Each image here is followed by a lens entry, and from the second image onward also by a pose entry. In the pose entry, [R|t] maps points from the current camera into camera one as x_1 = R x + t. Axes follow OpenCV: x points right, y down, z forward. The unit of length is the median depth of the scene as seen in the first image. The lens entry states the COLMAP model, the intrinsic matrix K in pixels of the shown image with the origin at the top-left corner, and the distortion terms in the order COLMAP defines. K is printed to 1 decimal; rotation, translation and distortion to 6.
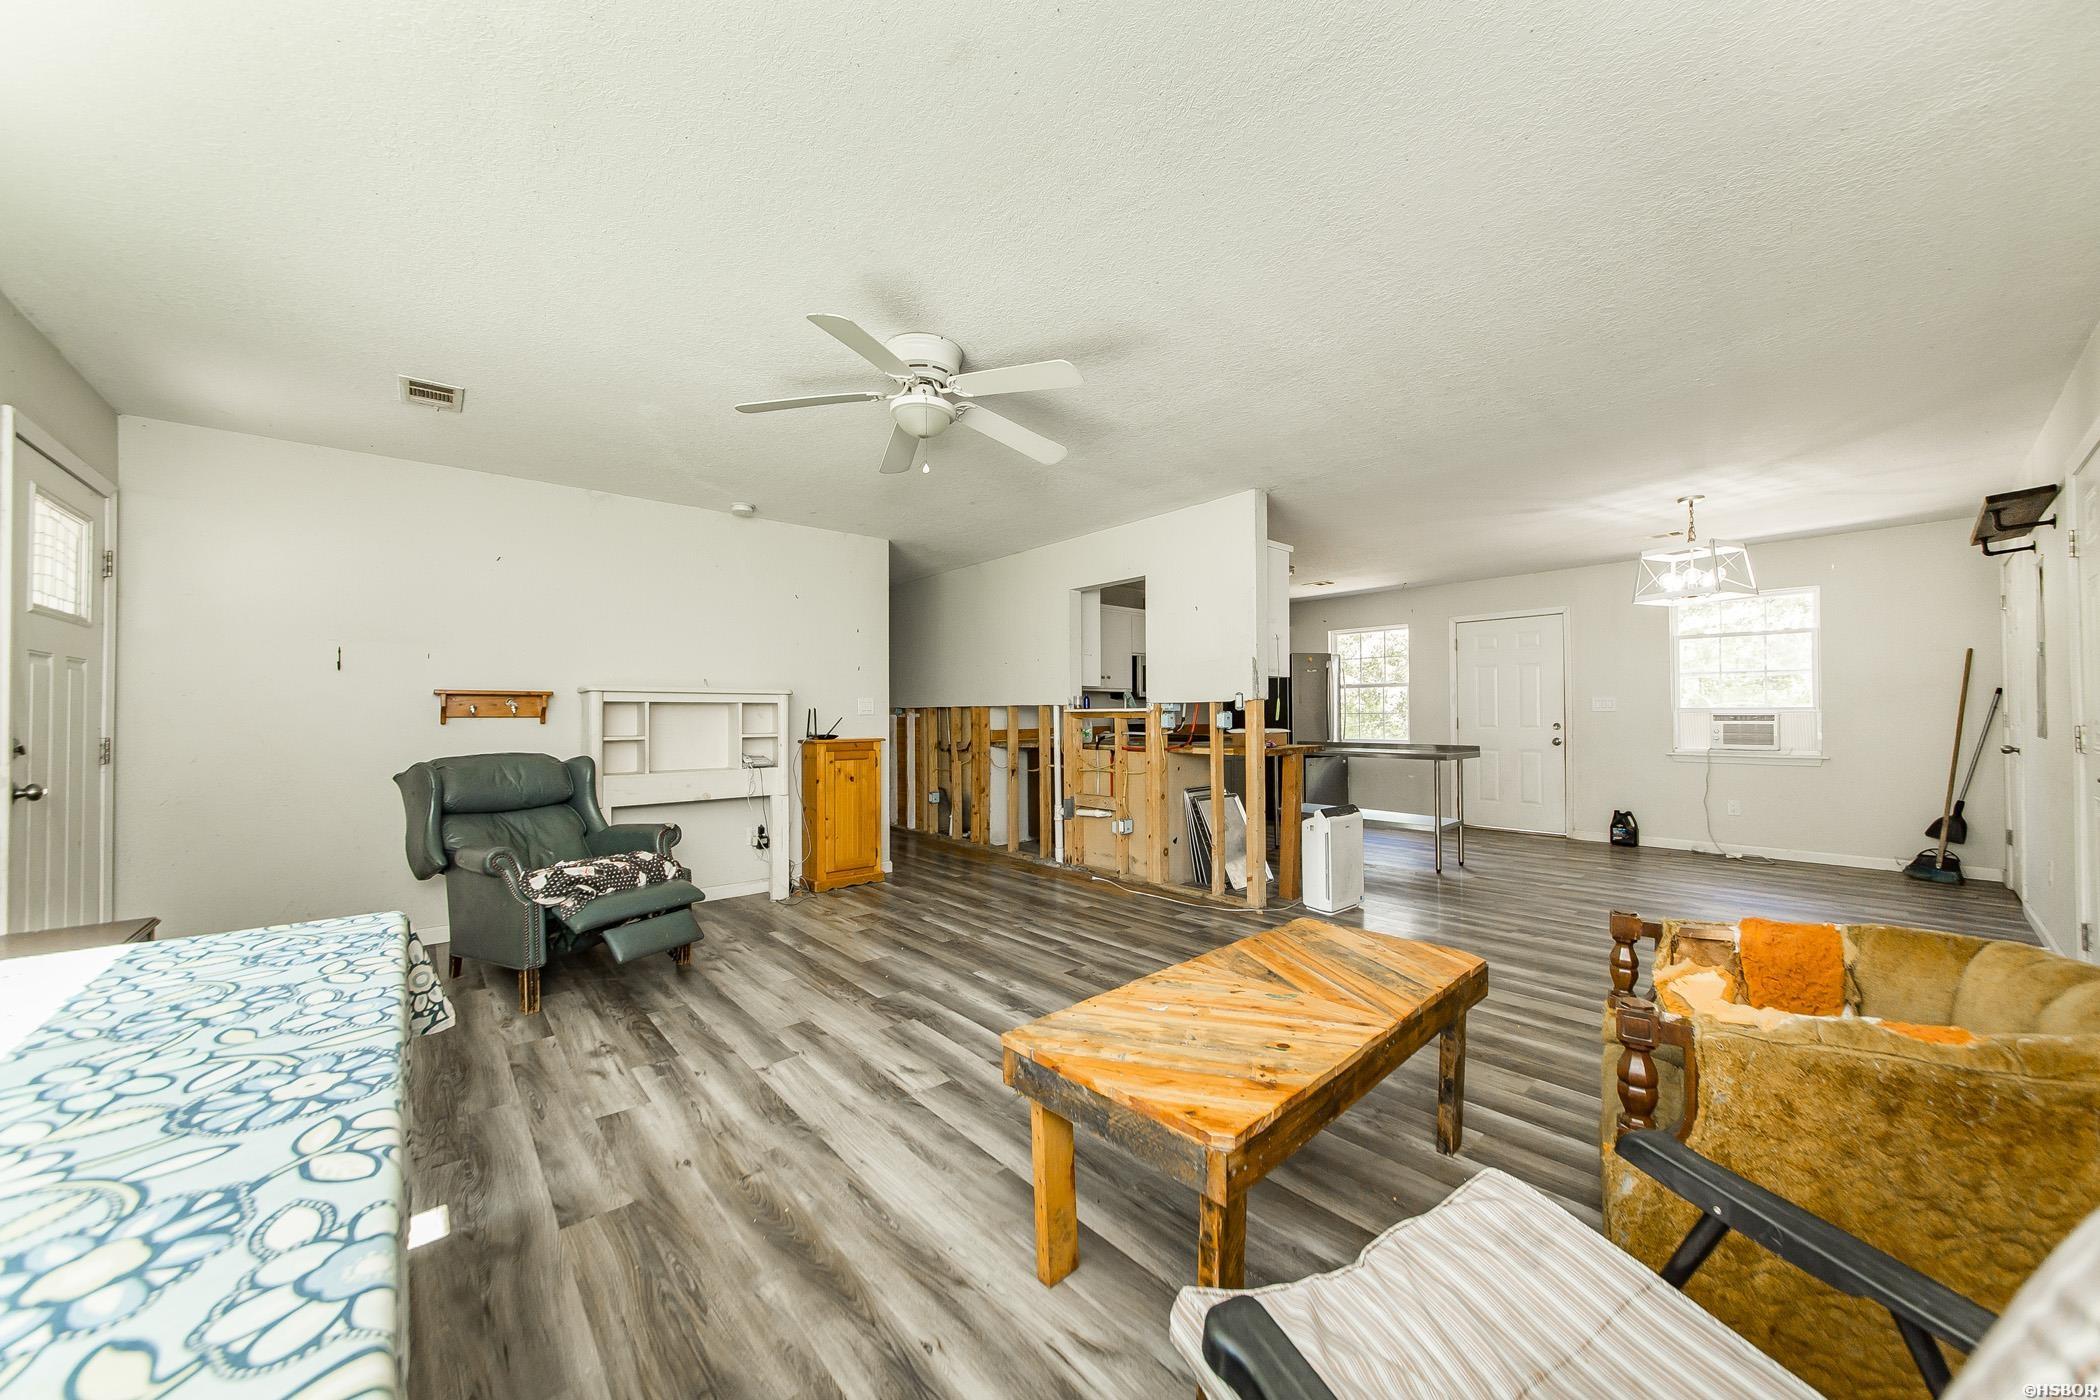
lens RADIAL K [[759.7, 0, 1055.3], [0, 759.7, 699.8], [0, 0, 1]] dist [-0.011201, 0.002537]
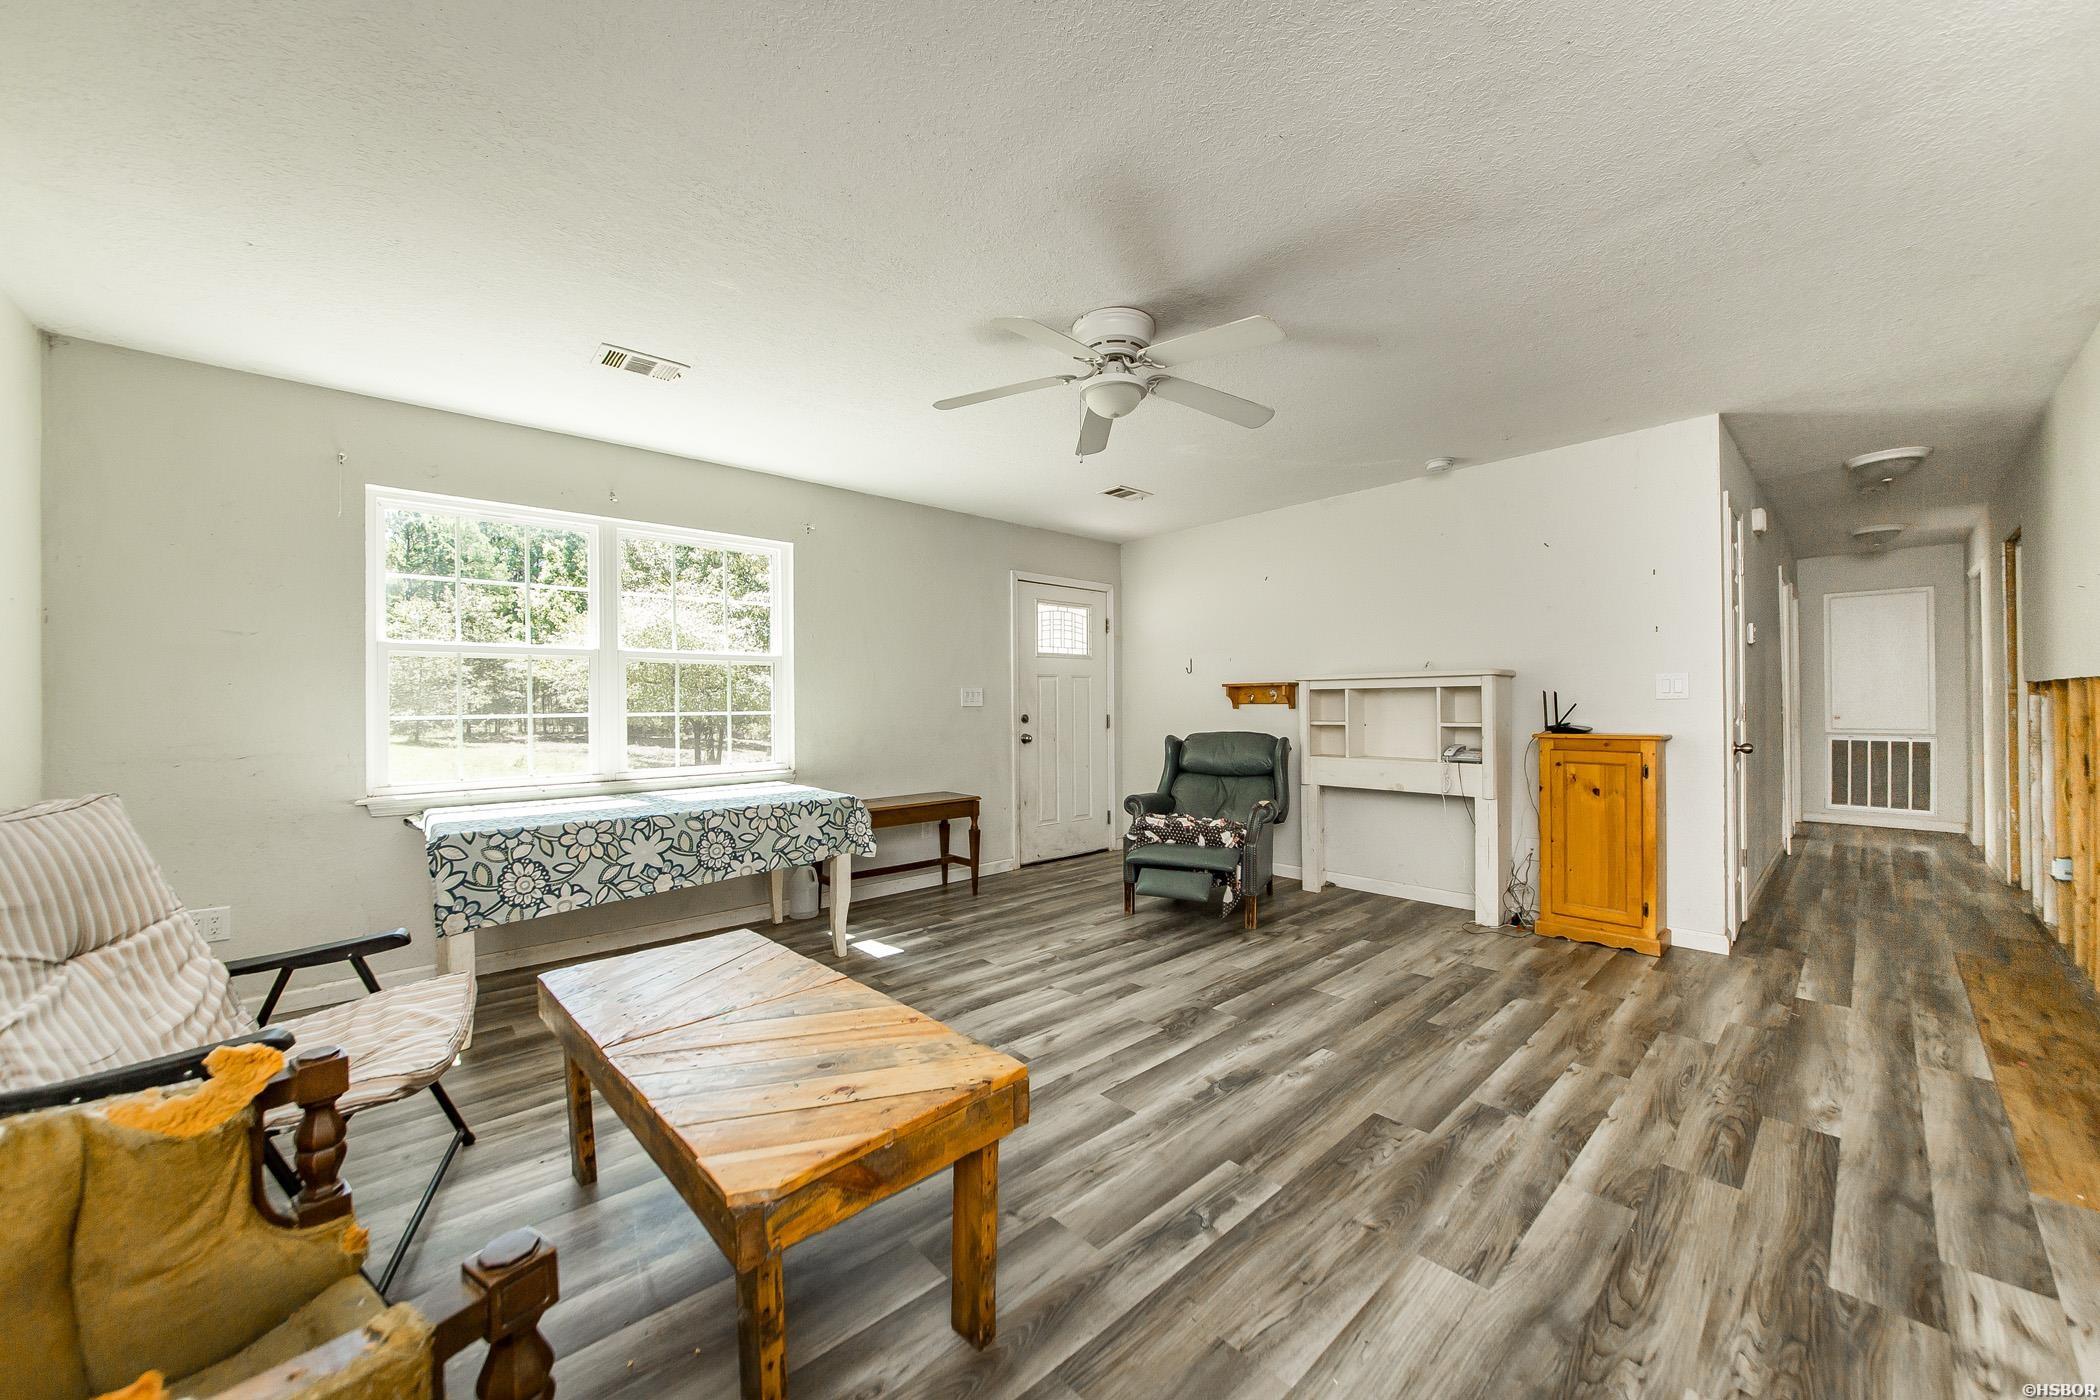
lens RADIAL K [[759.7, 0, 1035.0], [0, 759.7, 706.4], [0, 0, 1]] dist [-0.011201, 0.002537]
pose [[0.008959, 0.009030, -0.999919, 0.661781], [0.026249, 0.999613, 0.009262, 0.005913], [0.999615, -0.026330, 0.008719, 0.741393]]
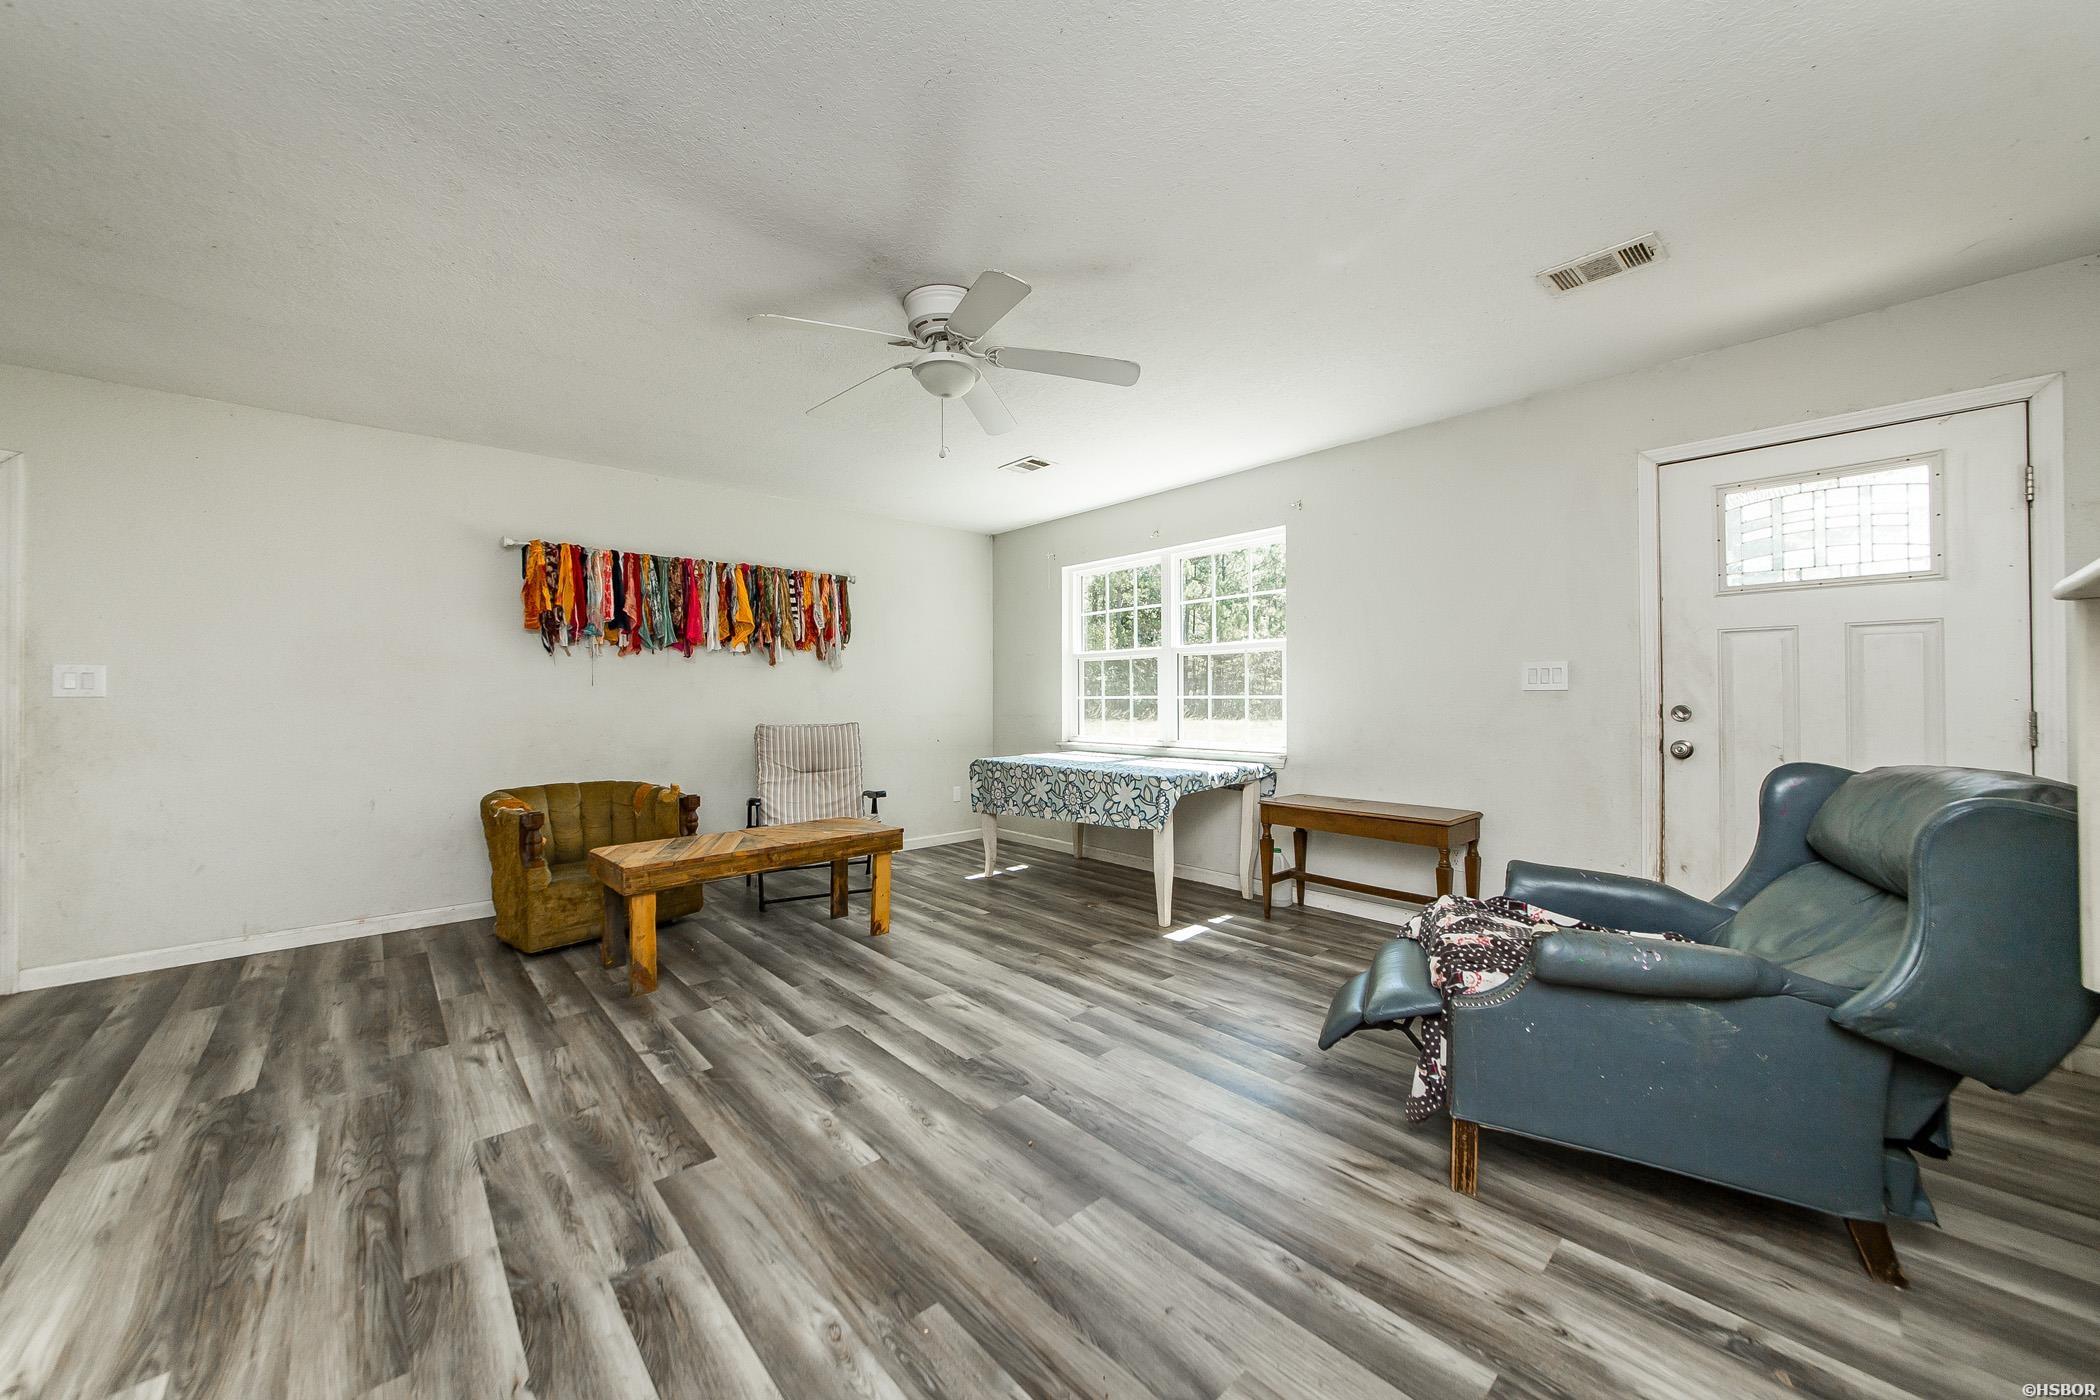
lens RADIAL K [[759.7, 0, 1055.3], [0, 759.7, 681.8], [0, 0, 1]] dist [-0.011201, 0.002537]
pose [[-0.999644, 0.011672, -0.023973, -0.236609], [0.012517, 0.999294, -0.035420, 0.033337], [0.023543, -0.035707, -0.999085, 1.627209]]
